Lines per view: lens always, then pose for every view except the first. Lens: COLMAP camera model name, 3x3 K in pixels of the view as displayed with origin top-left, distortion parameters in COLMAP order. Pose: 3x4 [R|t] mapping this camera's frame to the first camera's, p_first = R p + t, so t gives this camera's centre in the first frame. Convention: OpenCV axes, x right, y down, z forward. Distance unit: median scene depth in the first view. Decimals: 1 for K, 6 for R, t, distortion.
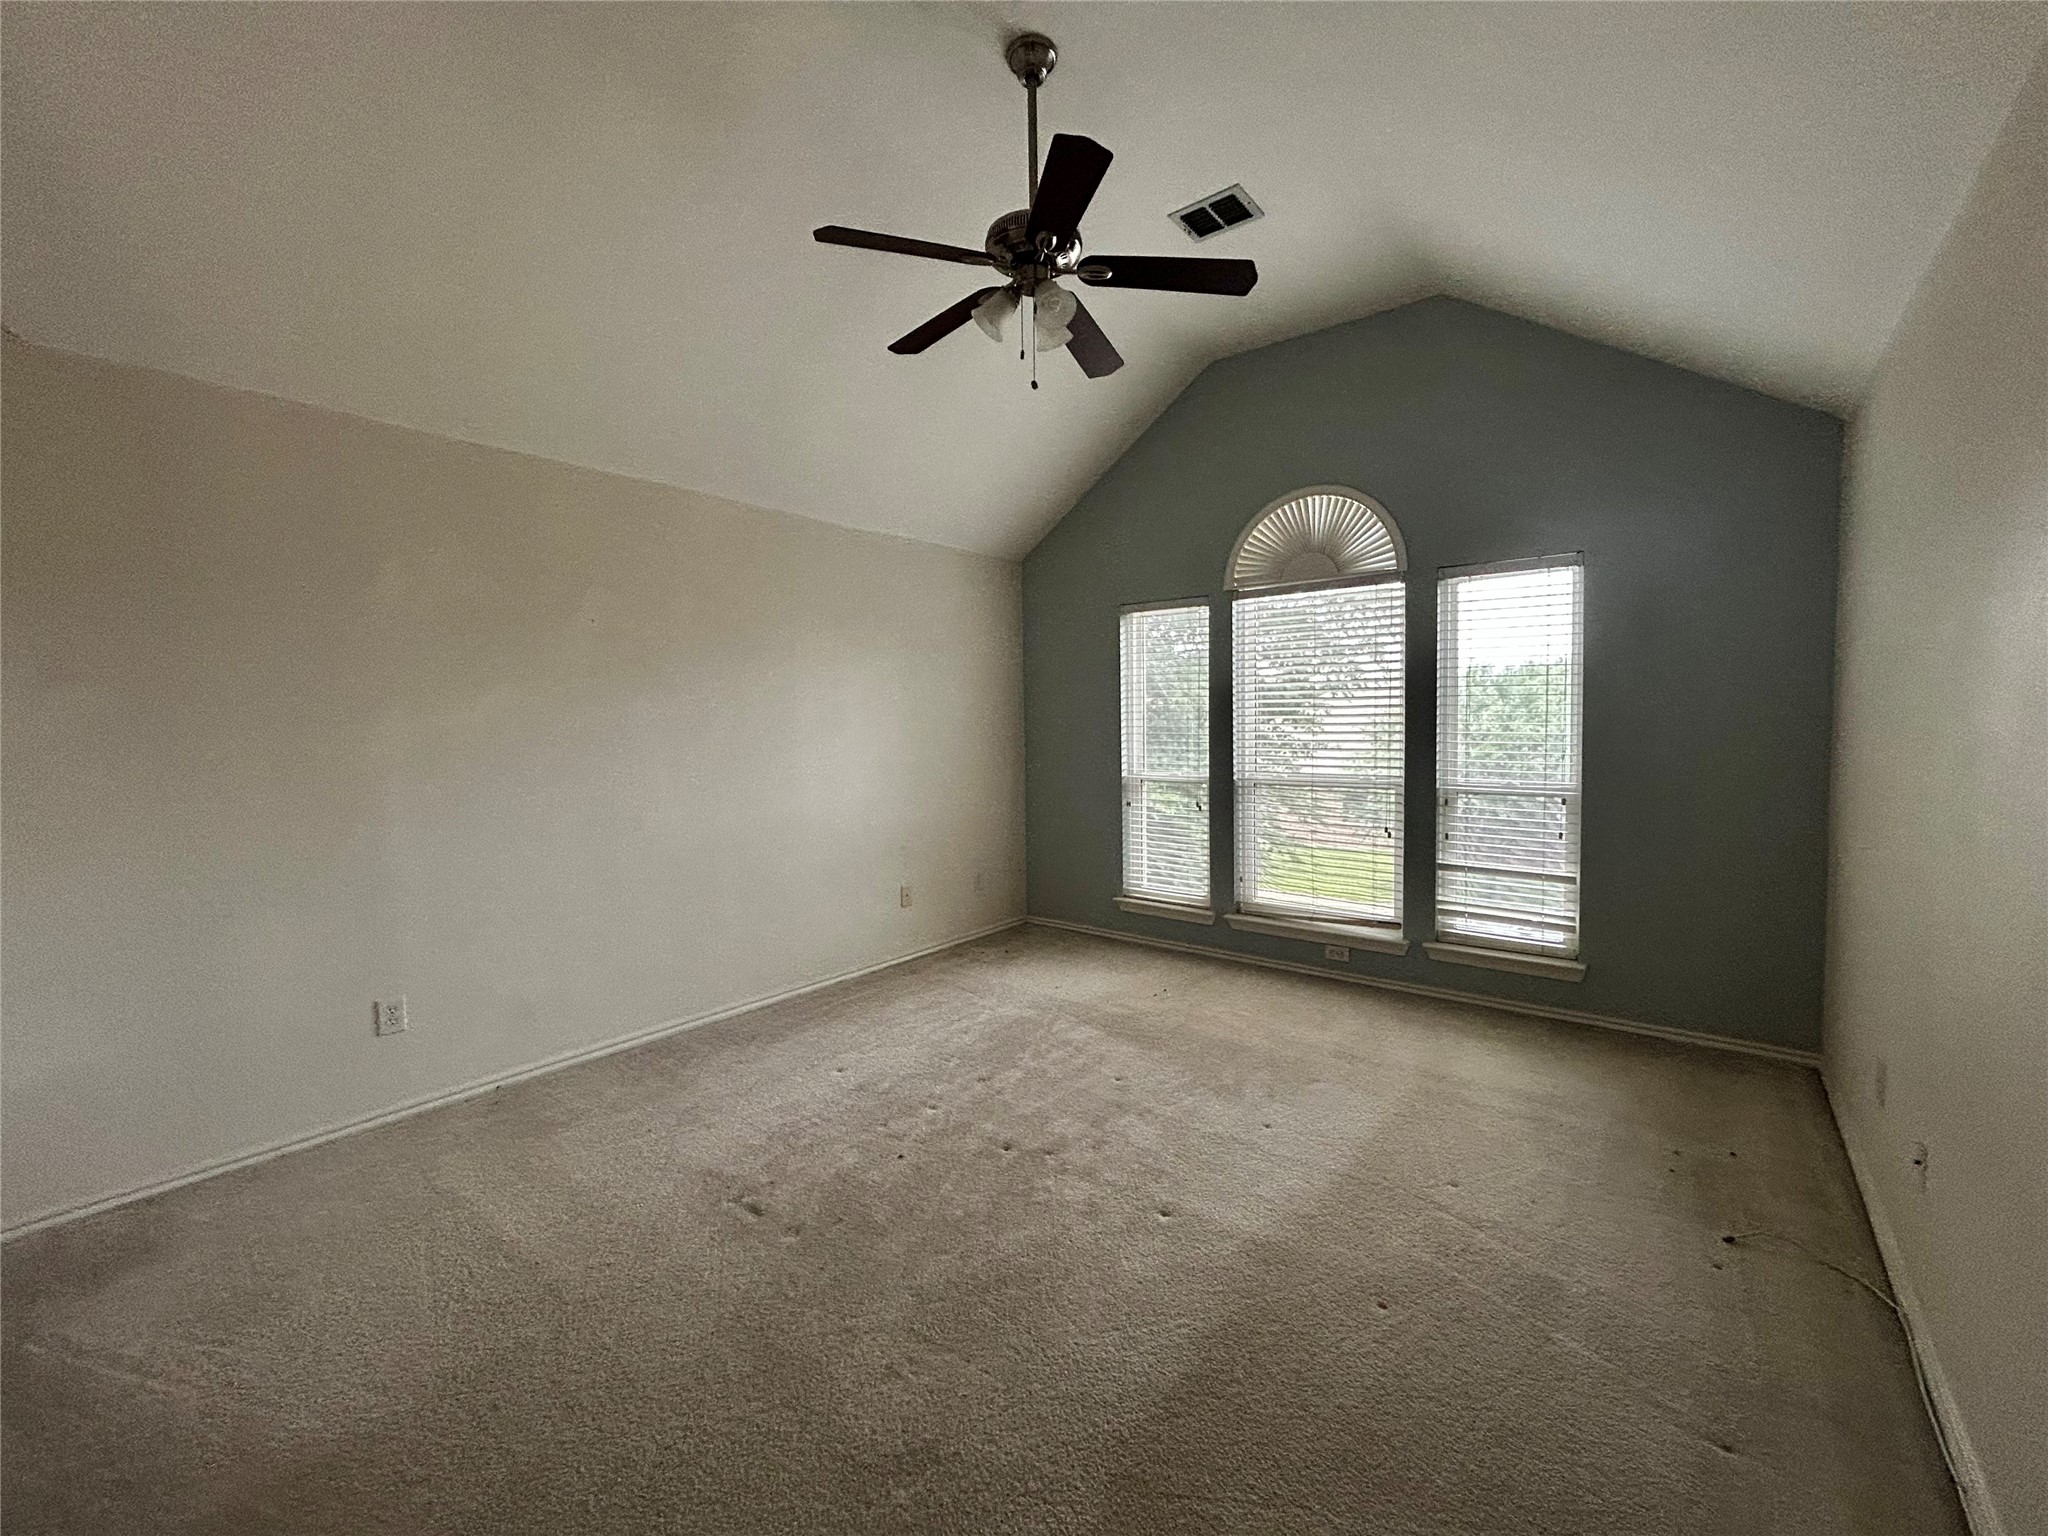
lens RADIAL K [[831.3, 0, 1027.8], [0, 831.3, 763.4], [0, 0, 1]] dist [0.014561, -0.000168]
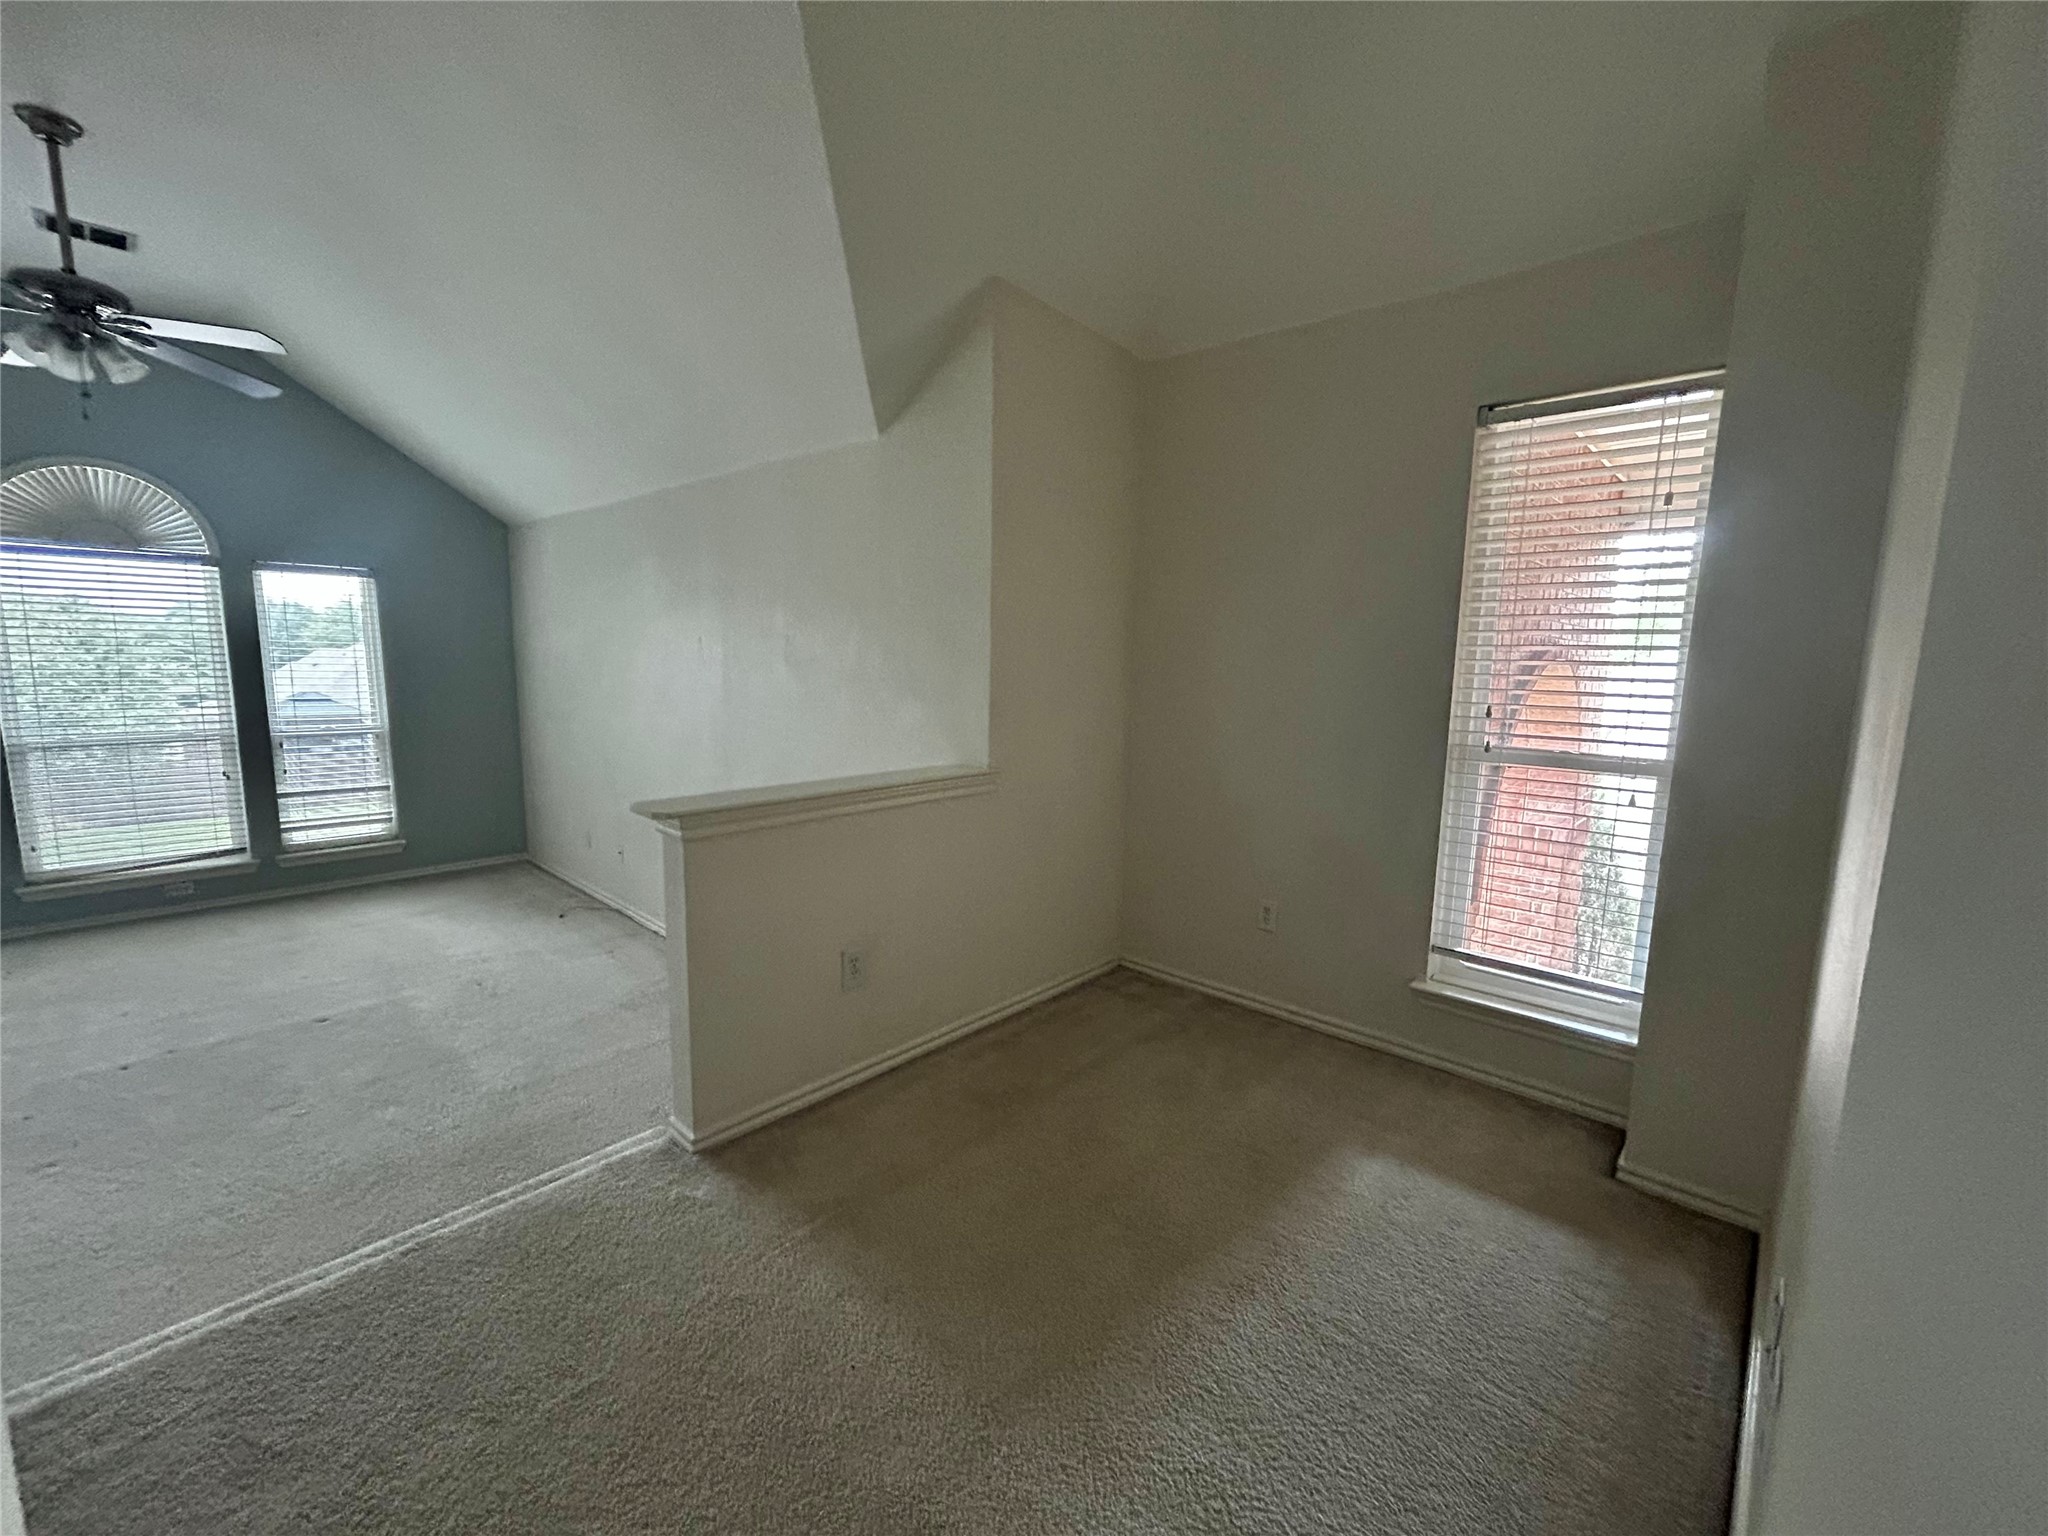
lens RADIAL K [[831.3, 0, 1009.6], [0, 831.3, 770.6], [0, 0, 1]] dist [0.014561, -0.000168]
pose [[0.077961, -0.127560, 0.988762, -0.698434], [0.025064, 0.991718, 0.125965, -0.050312], [-0.996641, 0.014962, 0.080513, -0.229898]]
